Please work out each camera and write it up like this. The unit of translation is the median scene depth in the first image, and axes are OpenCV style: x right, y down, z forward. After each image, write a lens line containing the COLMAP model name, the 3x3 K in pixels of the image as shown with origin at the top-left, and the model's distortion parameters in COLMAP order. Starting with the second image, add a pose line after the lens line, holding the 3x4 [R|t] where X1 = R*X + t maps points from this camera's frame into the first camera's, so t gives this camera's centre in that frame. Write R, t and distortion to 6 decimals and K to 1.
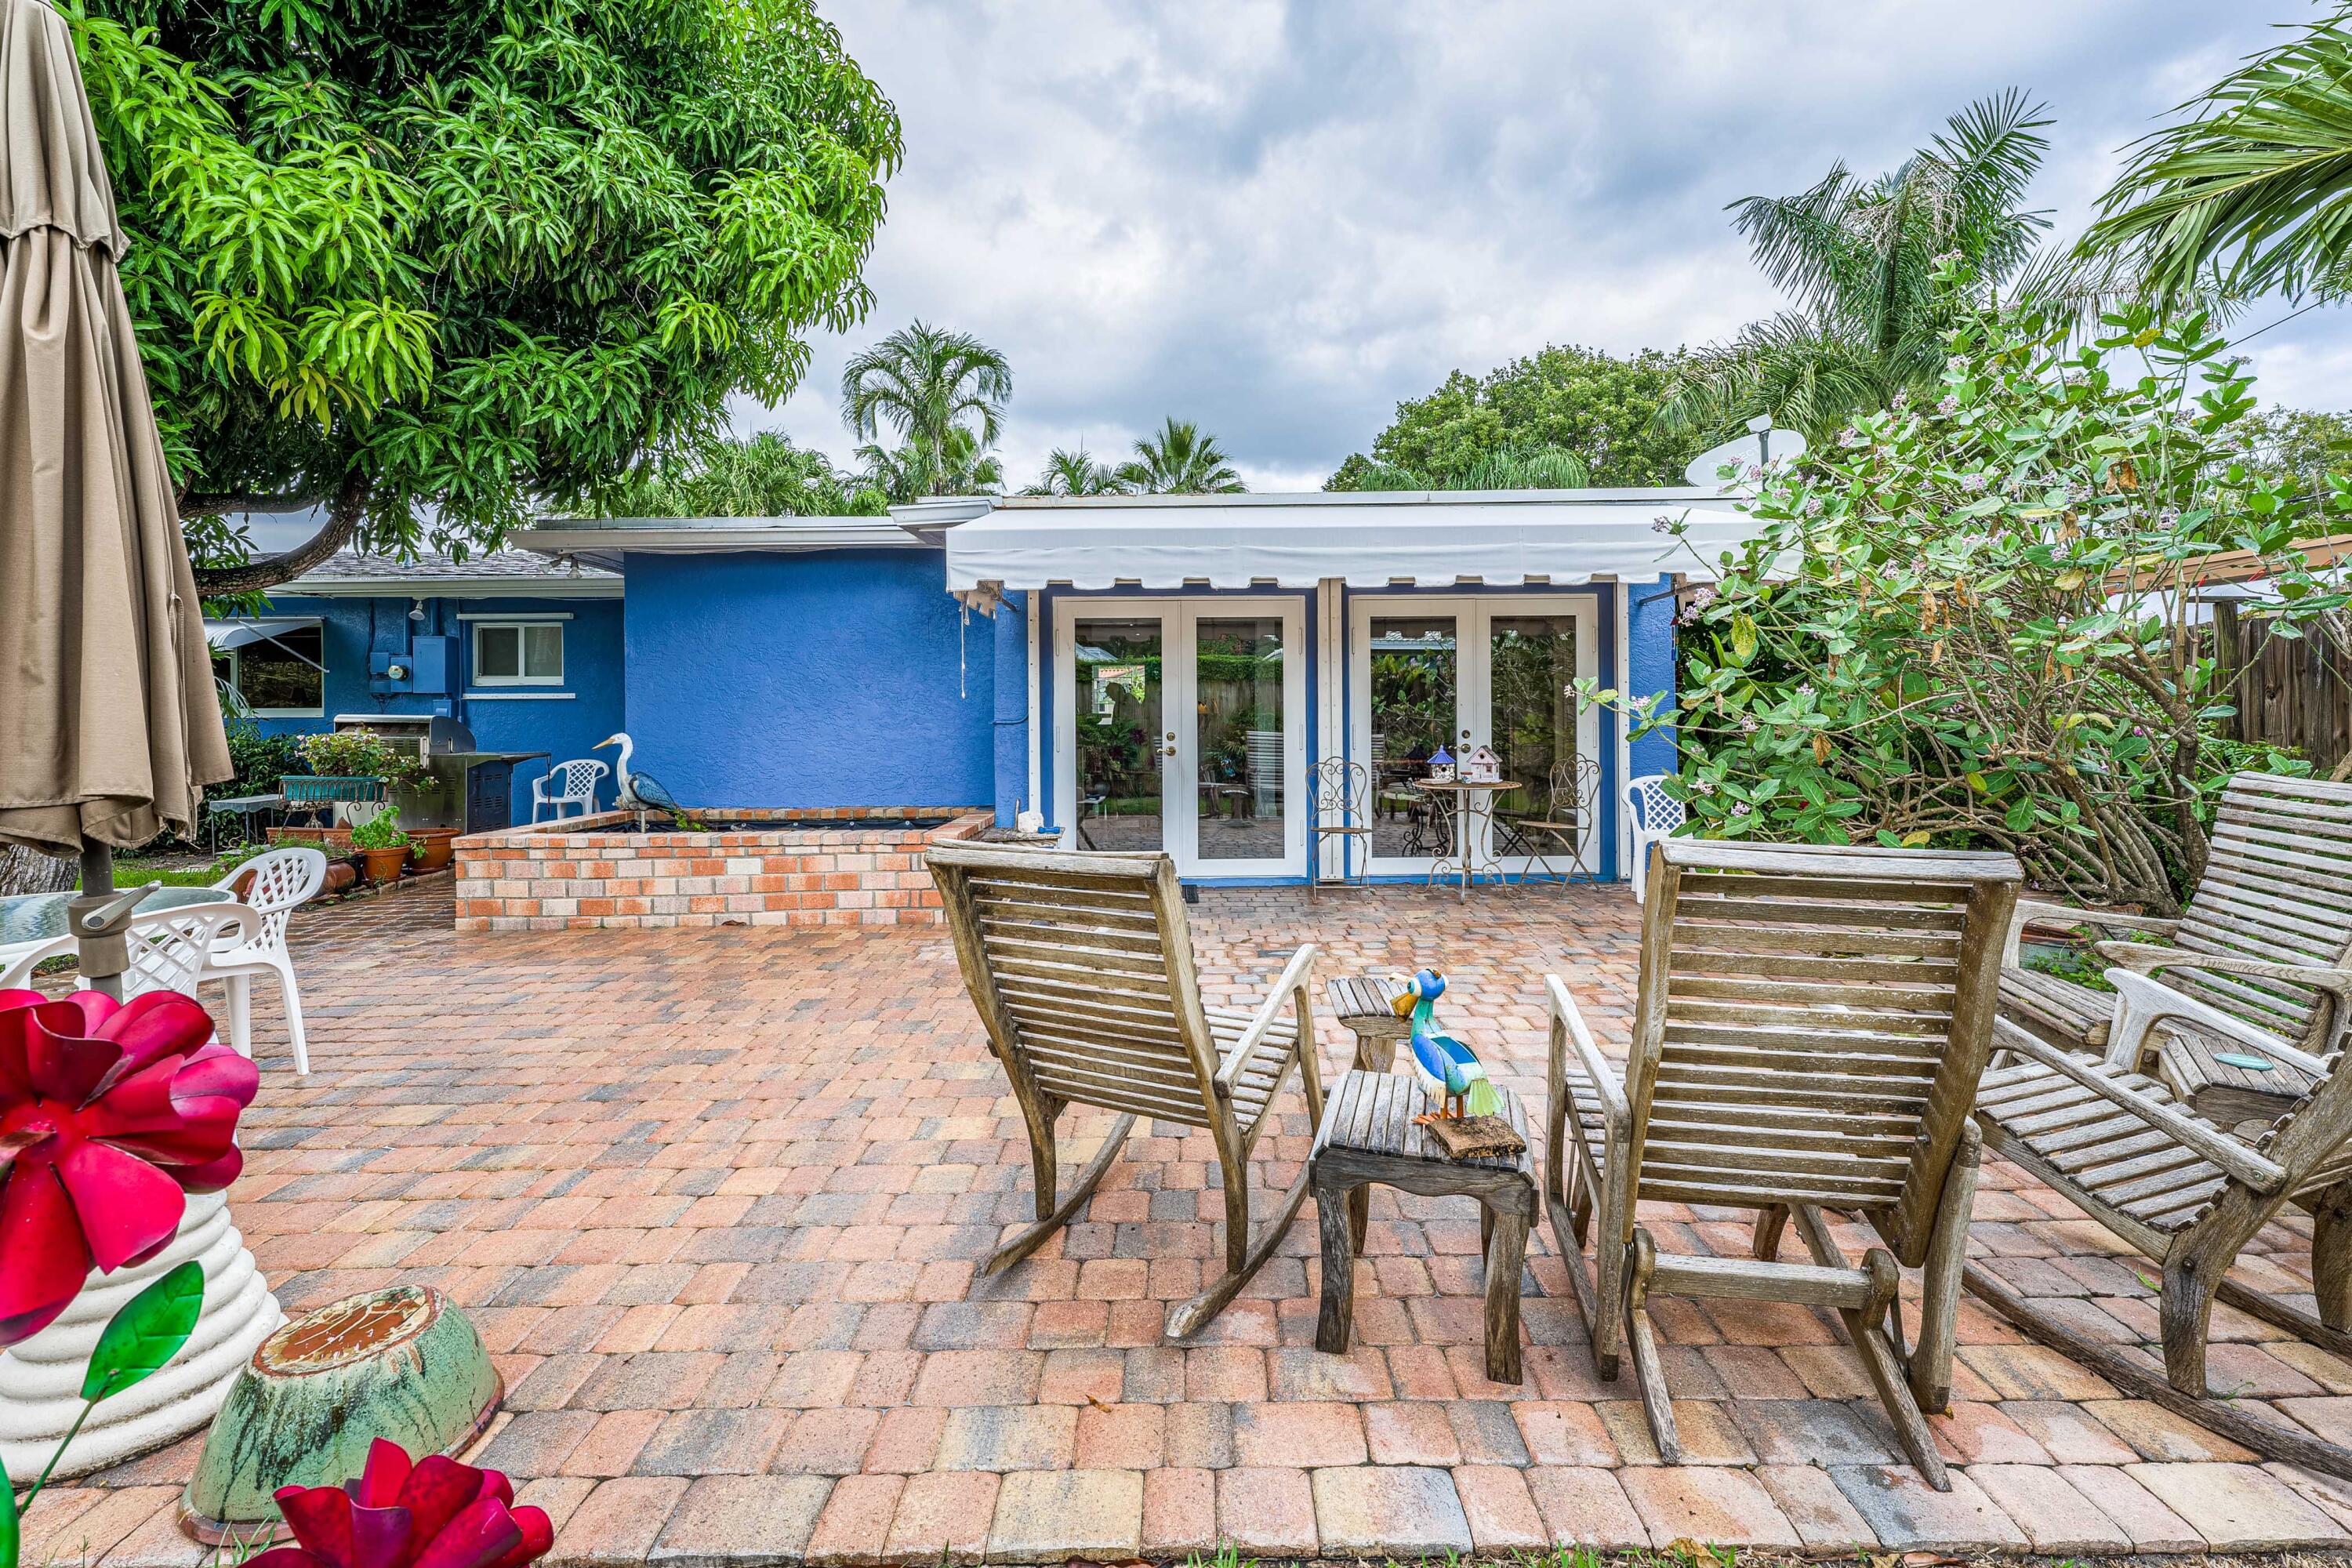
lens RADIAL K [[979.0, 0, 1179.1], [0, 979.0, 714.7], [0, 0, 1]] dist [-0.001000, -0.000043]
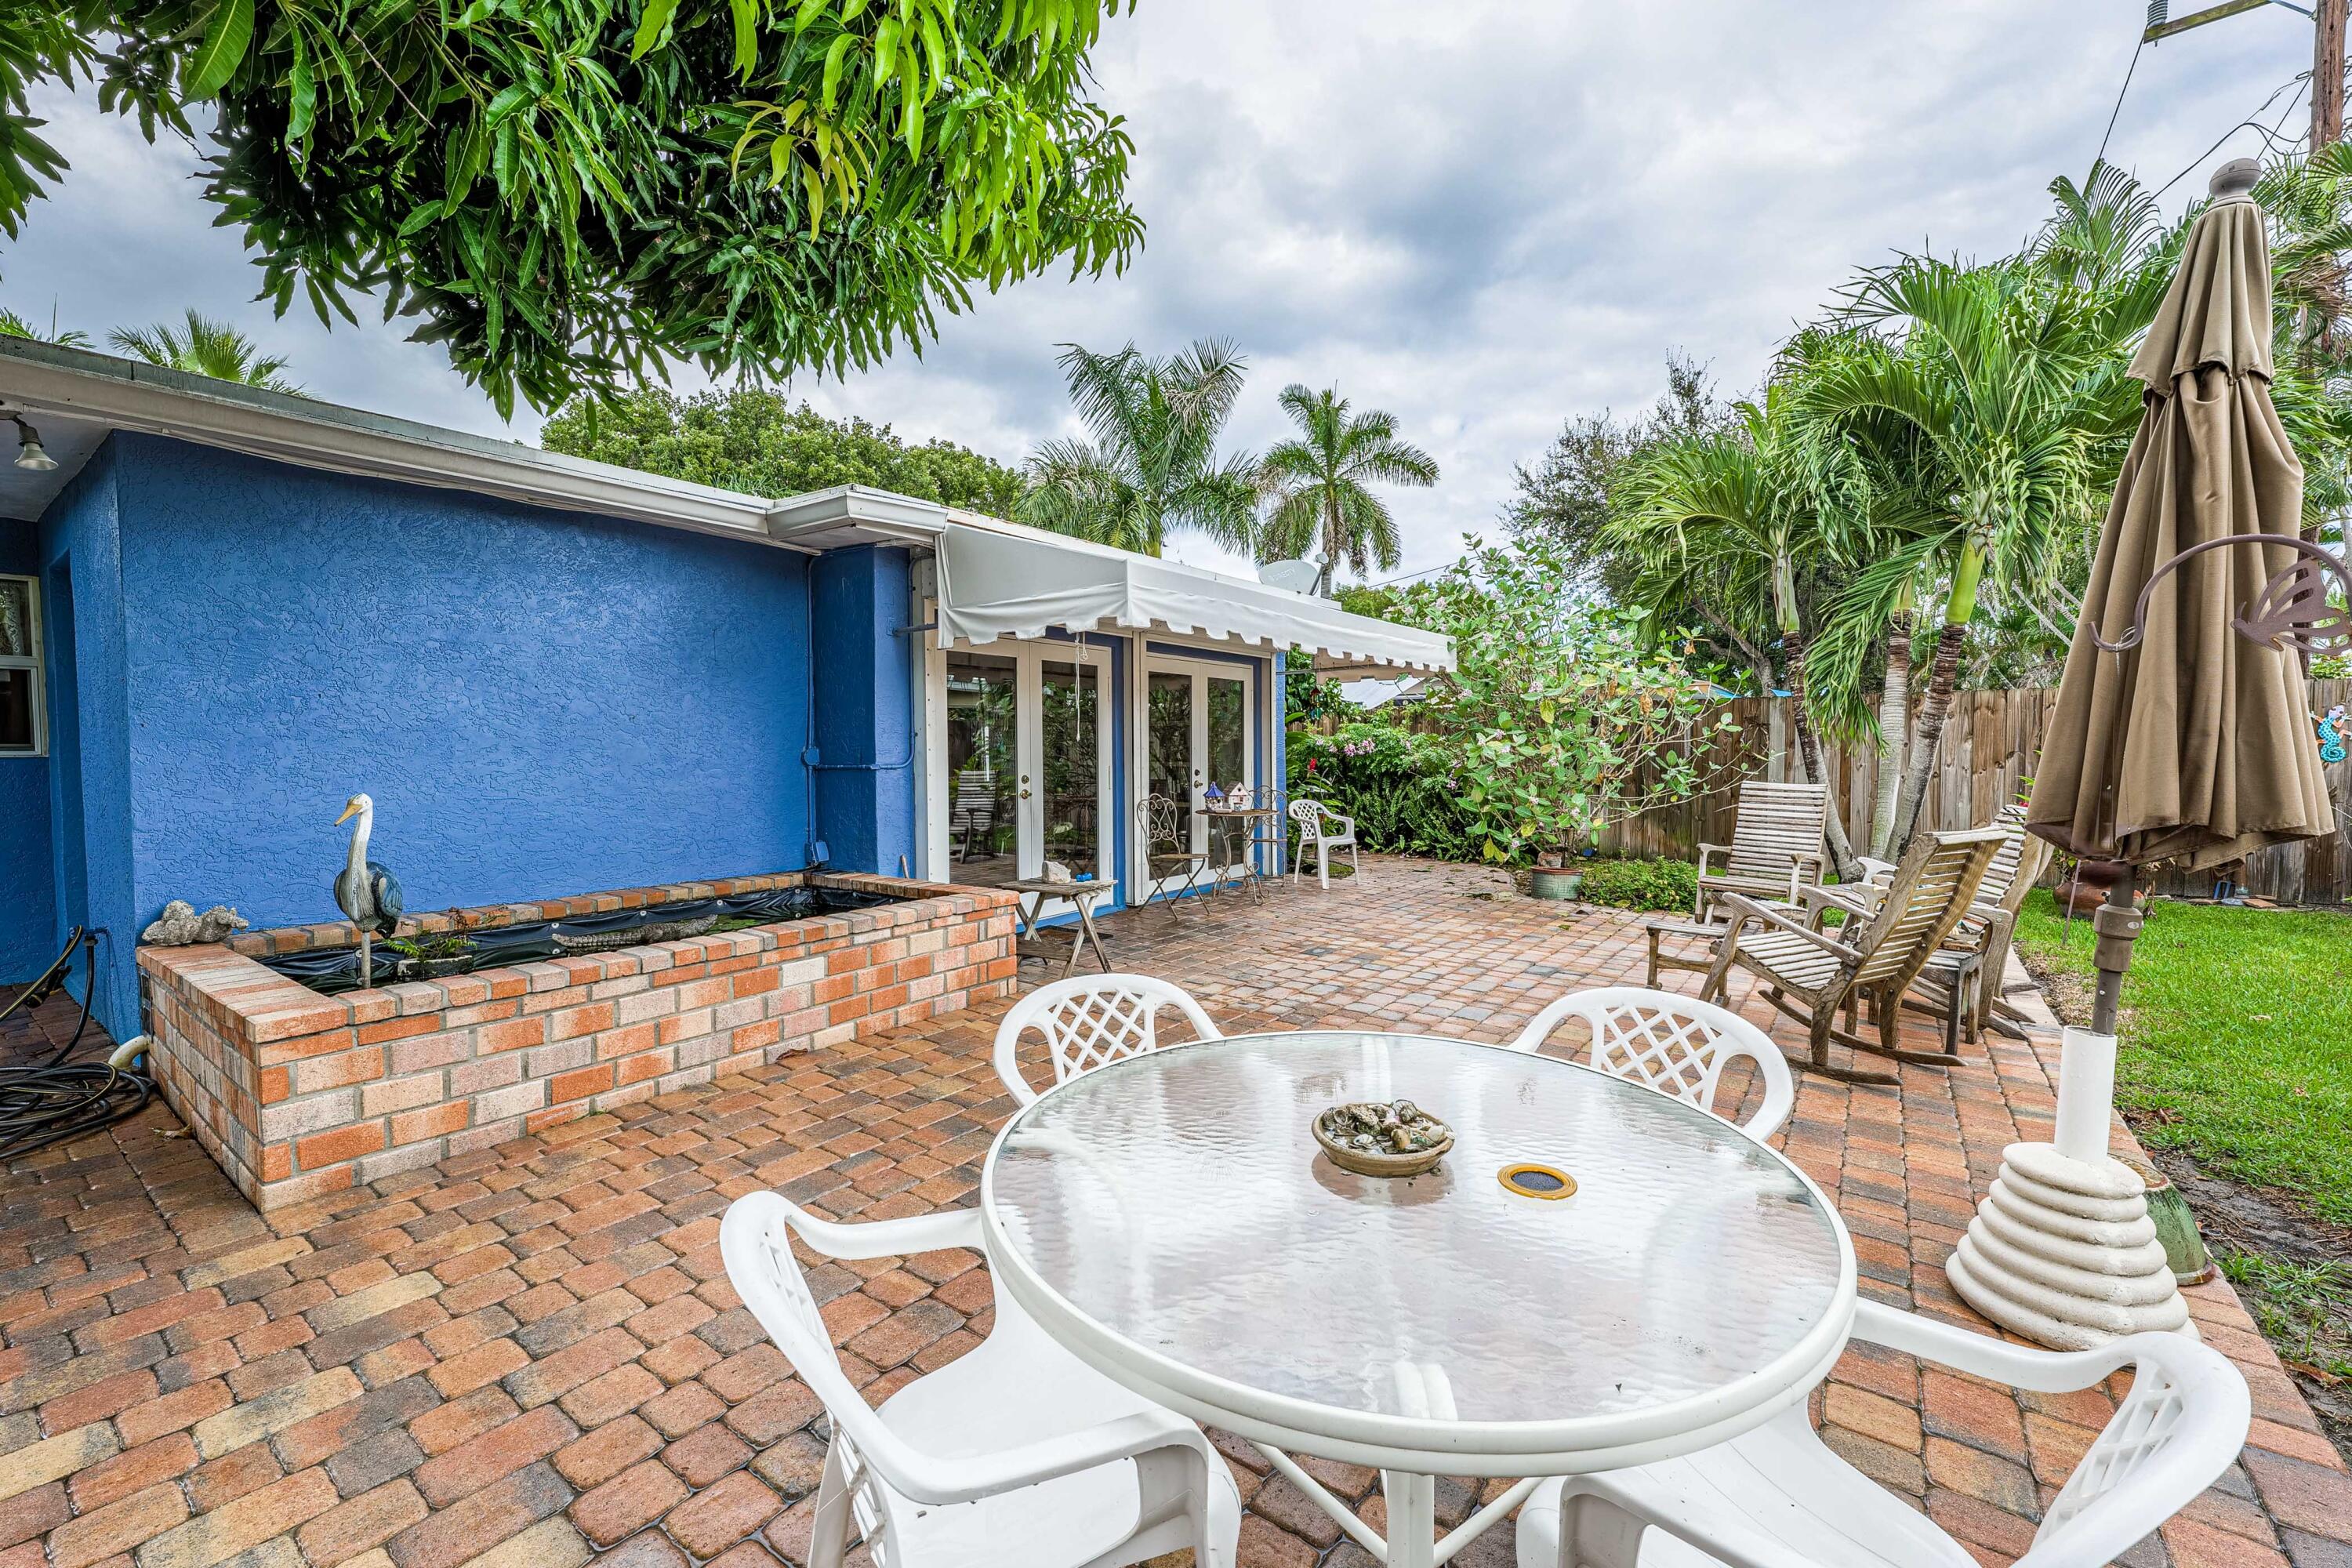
lens RADIAL K [[963.2, 0, 1178.6], [0, 963.2, 756.5], [0, 0, 1]] dist [0.006811, 0.000092]
pose [[0.607960, -0.002843, 0.793963, -0.839765], [-0.001150, 0.999989, 0.004461, -0.006510], [-0.793967, -0.003626, 0.607950, 0.349703]]
